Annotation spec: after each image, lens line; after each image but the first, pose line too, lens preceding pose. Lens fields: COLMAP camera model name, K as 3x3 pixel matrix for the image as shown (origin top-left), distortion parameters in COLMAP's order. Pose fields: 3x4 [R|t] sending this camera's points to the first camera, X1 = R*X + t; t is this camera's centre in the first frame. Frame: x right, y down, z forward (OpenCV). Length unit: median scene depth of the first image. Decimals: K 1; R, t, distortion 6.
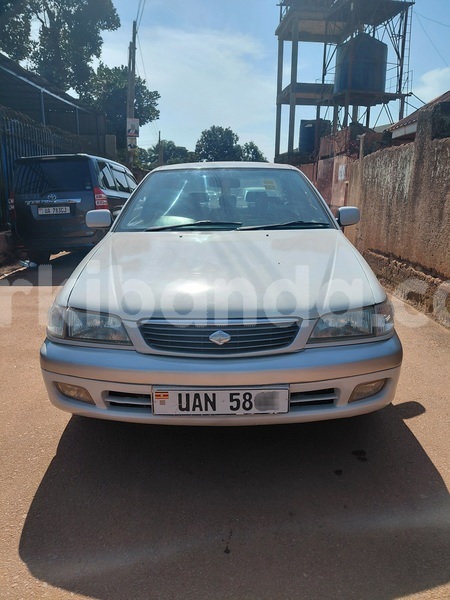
lens RADIAL K [[446.5, 0, 225.0], [0, 446.5, 300.0], [0, 0, 1]] dist [0.102266, -0.153682]
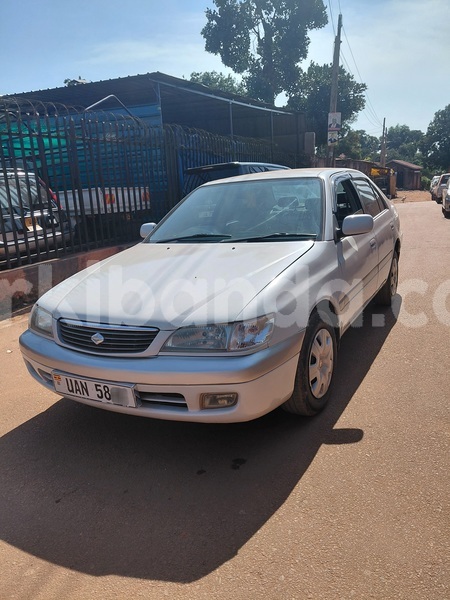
lens RADIAL K [[461.4, 0, 241.8], [0, 461.4, 299.4], [0, 0, 1]] dist [0.072374, -0.181929]
pose [[0.878409, 0.062247, -0.473838, 0.427958], [-0.055211, 0.998060, 0.028762, -0.037271], [0.474710, 0.000896, 0.880142, 0.029208]]
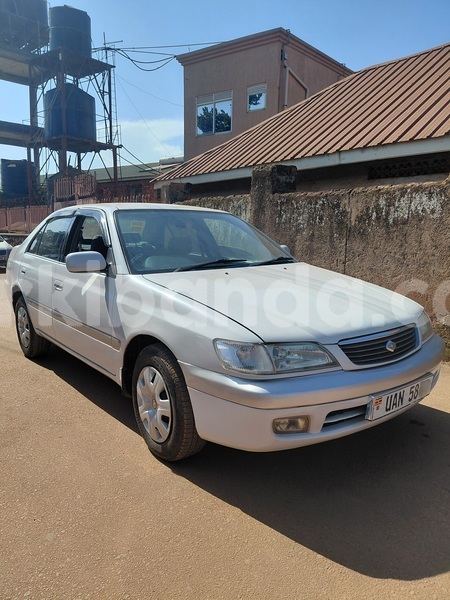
lens RADIAL K [[461.4, 0, 241.8], [0, 461.4, 299.4], [0, 0, 1]] dist [0.072374, -0.181929]
pose [[0.770357, -0.086714, 0.631689, -0.512124], [0.149251, 0.987709, -0.046428, -0.019926], [-0.619898, 0.130046, 0.773831, 0.114984]]
